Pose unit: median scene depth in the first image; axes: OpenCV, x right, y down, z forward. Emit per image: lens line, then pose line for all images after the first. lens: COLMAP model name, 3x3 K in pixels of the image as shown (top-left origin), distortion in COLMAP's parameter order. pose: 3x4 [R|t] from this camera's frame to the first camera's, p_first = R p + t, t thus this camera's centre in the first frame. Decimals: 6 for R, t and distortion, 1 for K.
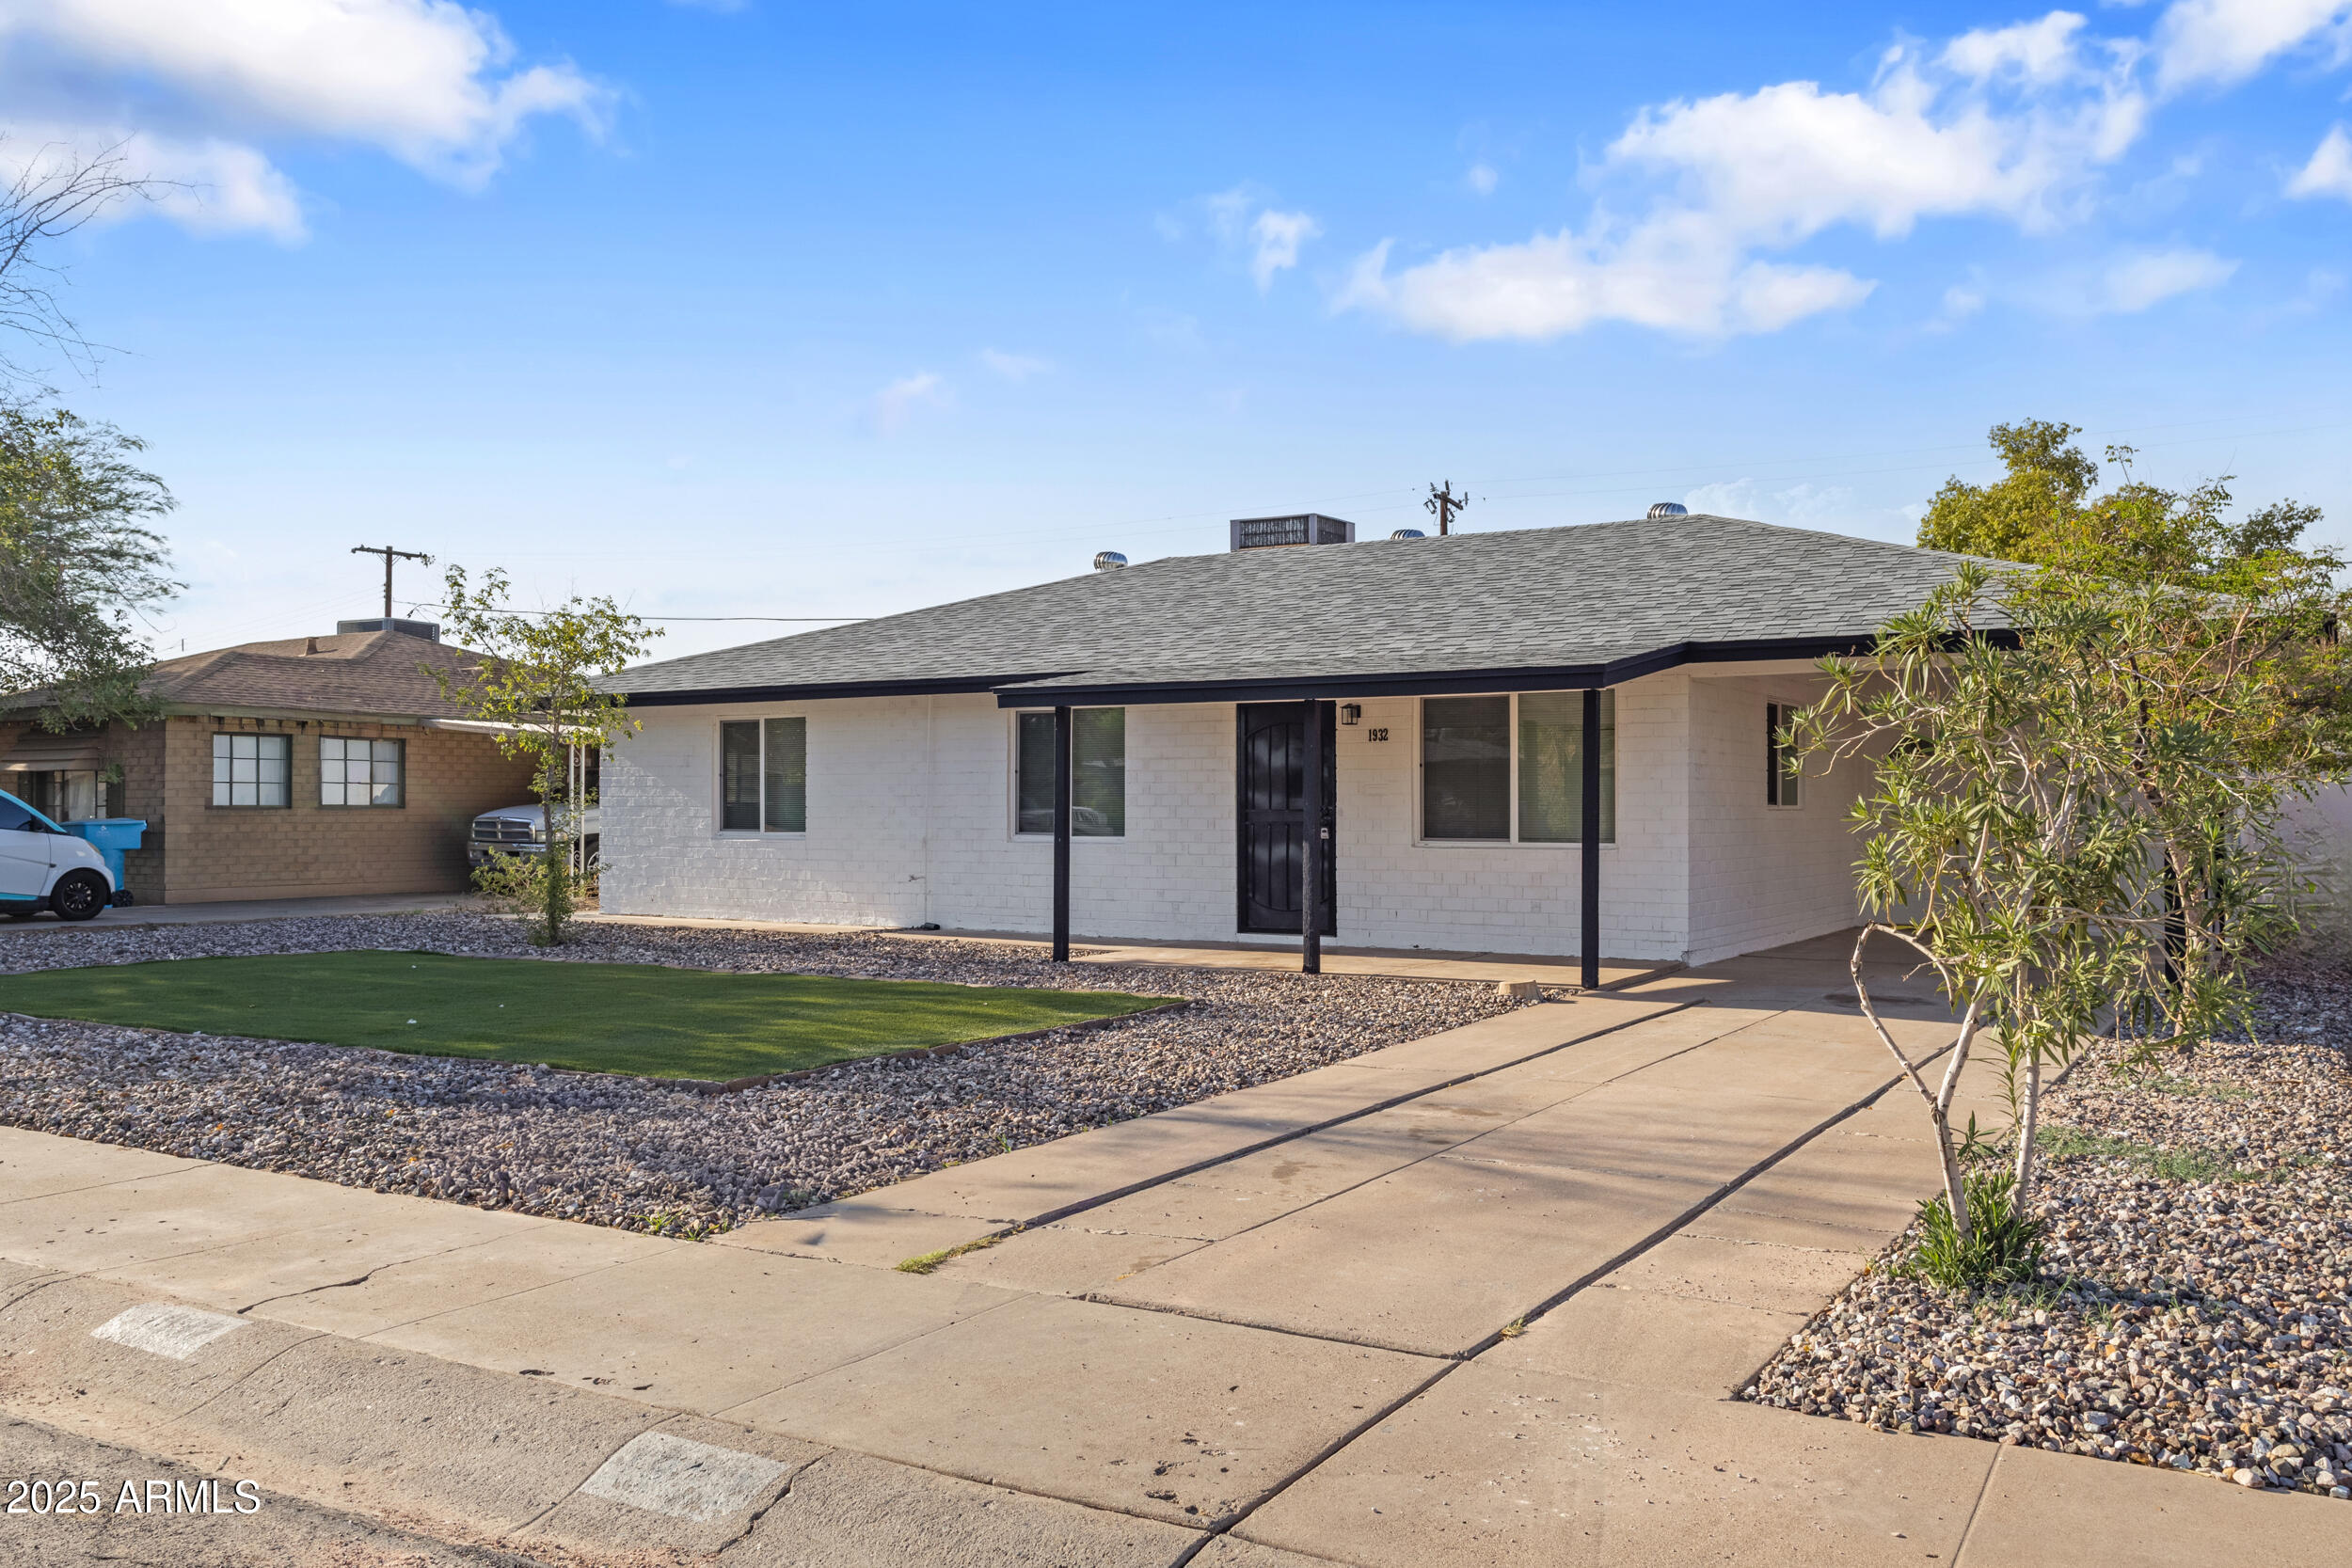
lens RADIAL K [[1849.6, 0, 1168.1], [0, 1849.6, 792.8], [0, 0, 1]] dist [-0.003866, 0.000475]
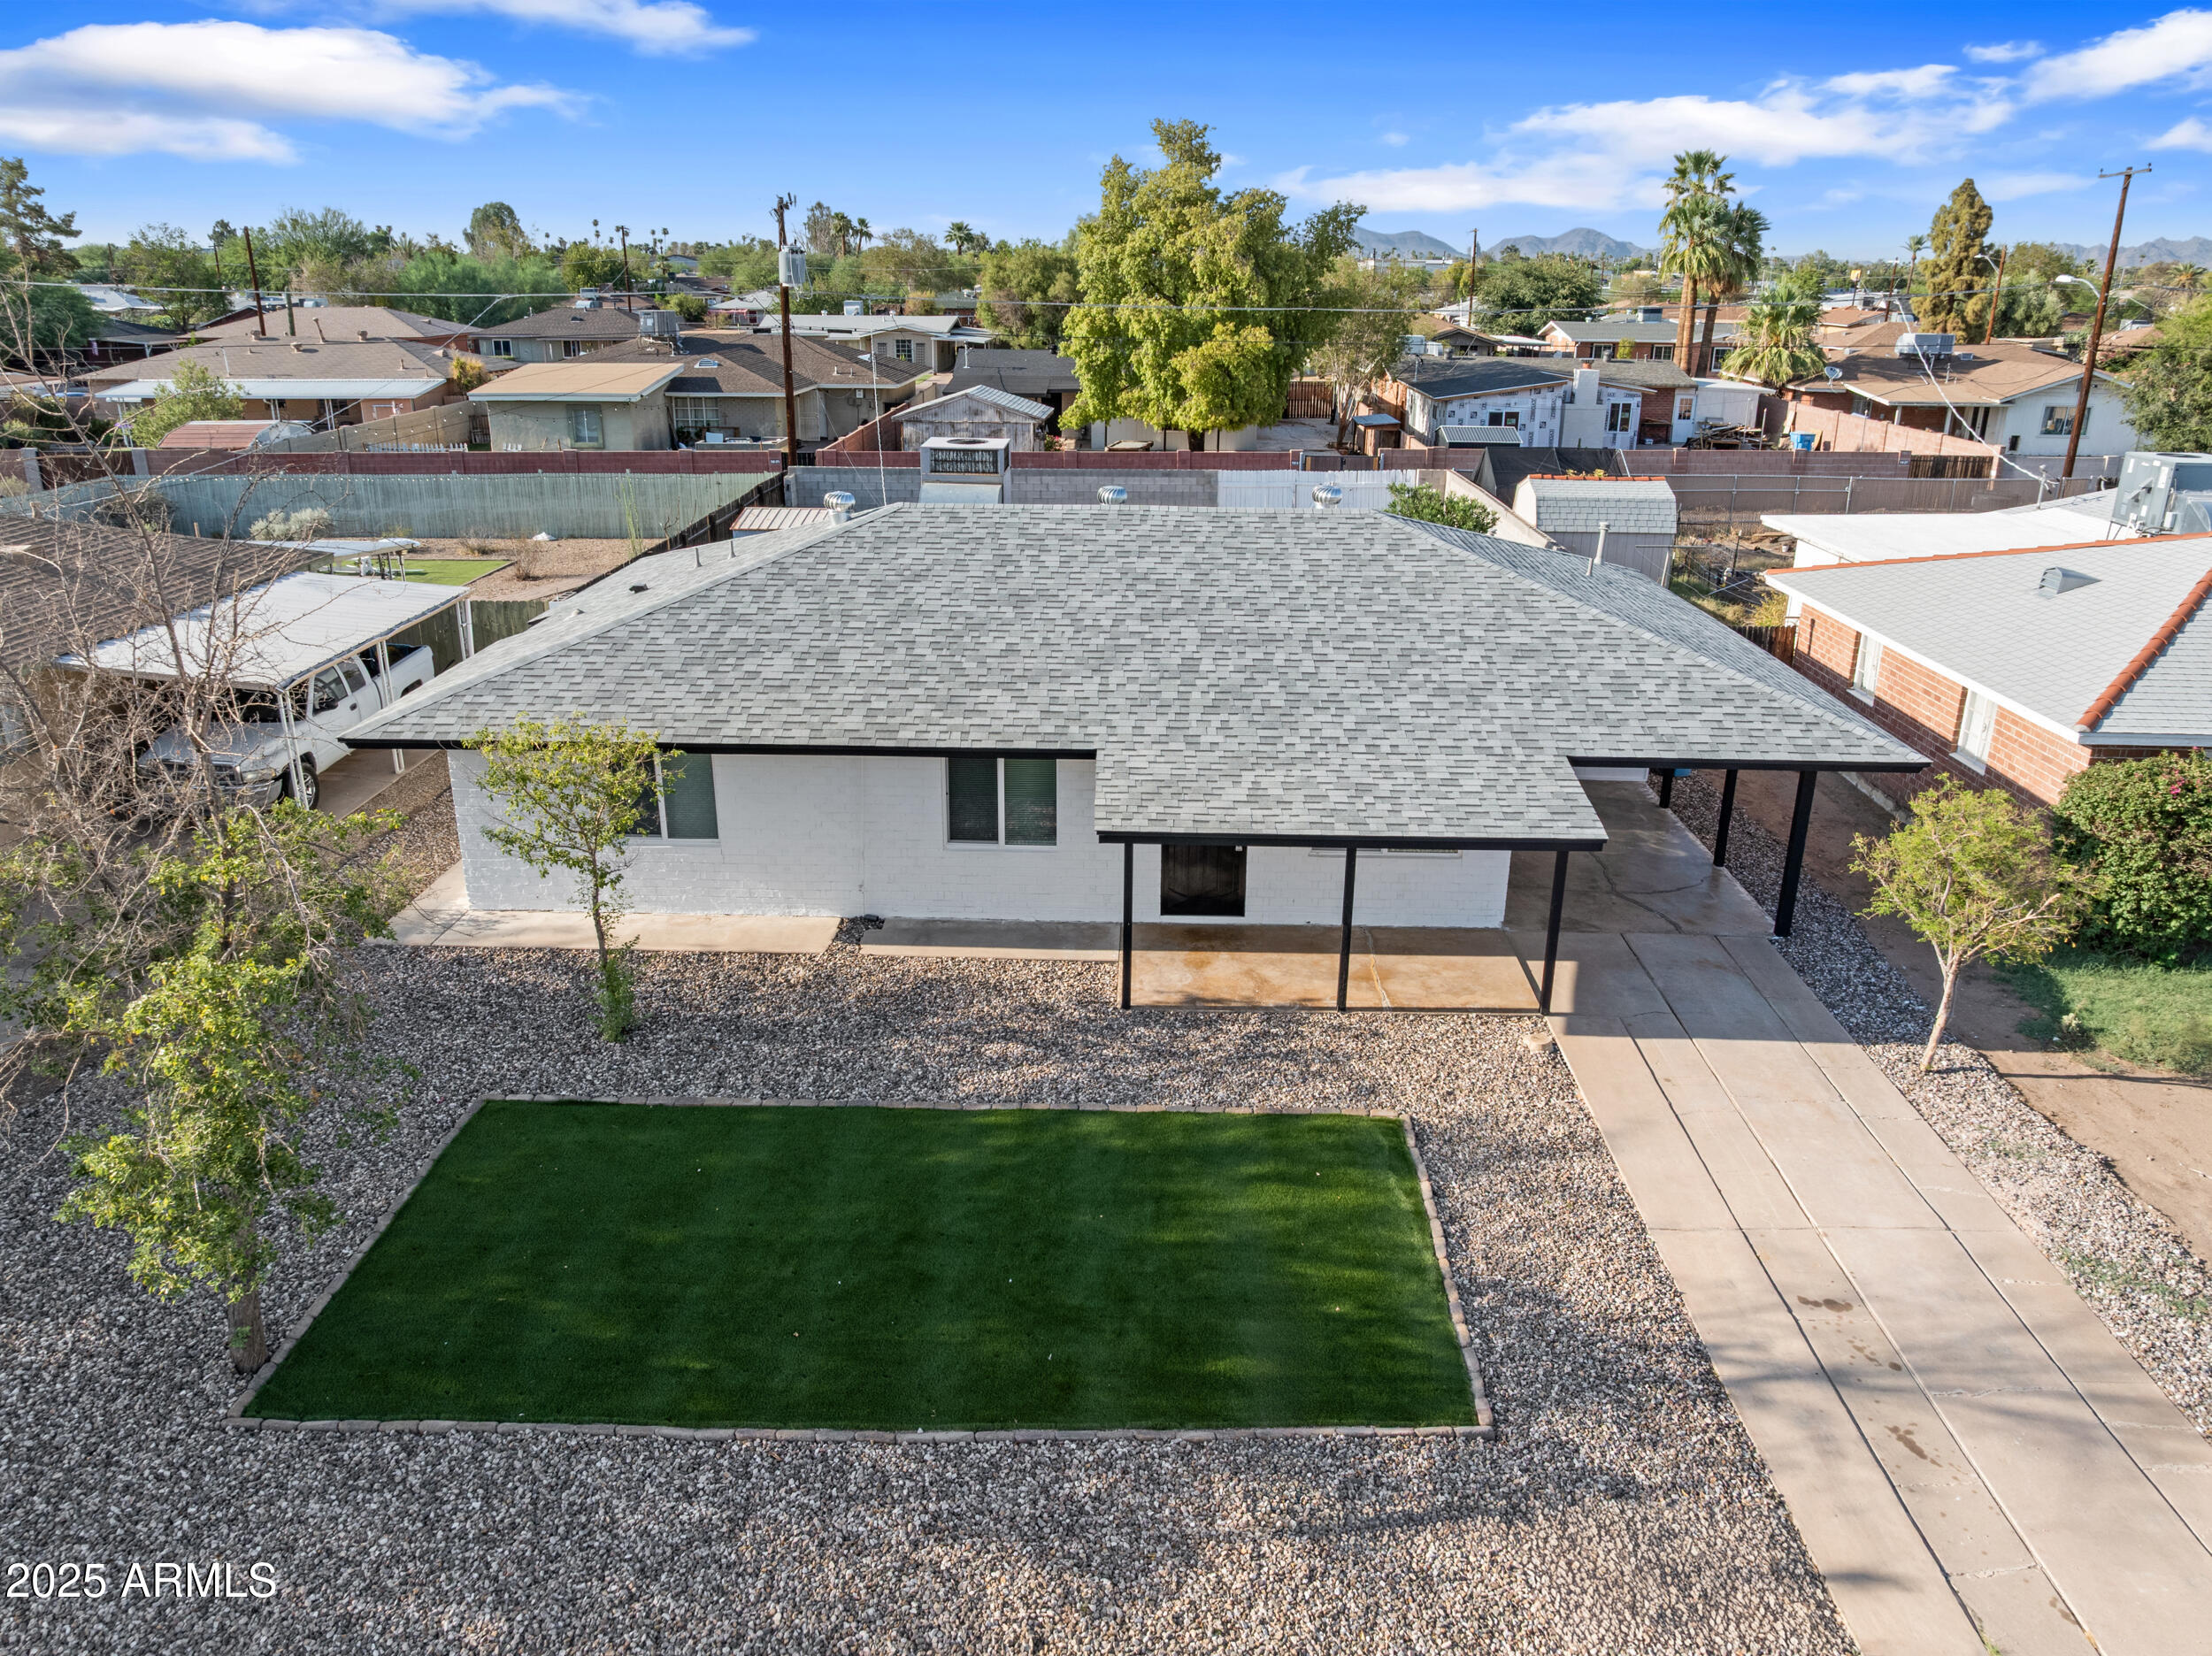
lens RADIAL K [[1540.7, 0, 1107.9], [0, 1540.7, 816.2], [0, 0, 1]] dist [-0.049220, 0.018437]
pose [[0.859472, -0.168174, 0.482727, -0.469916], [-0.010283, 0.938455, 0.345249, -0.337923], [-0.511080, -0.301696, 0.804846, 0.137104]]
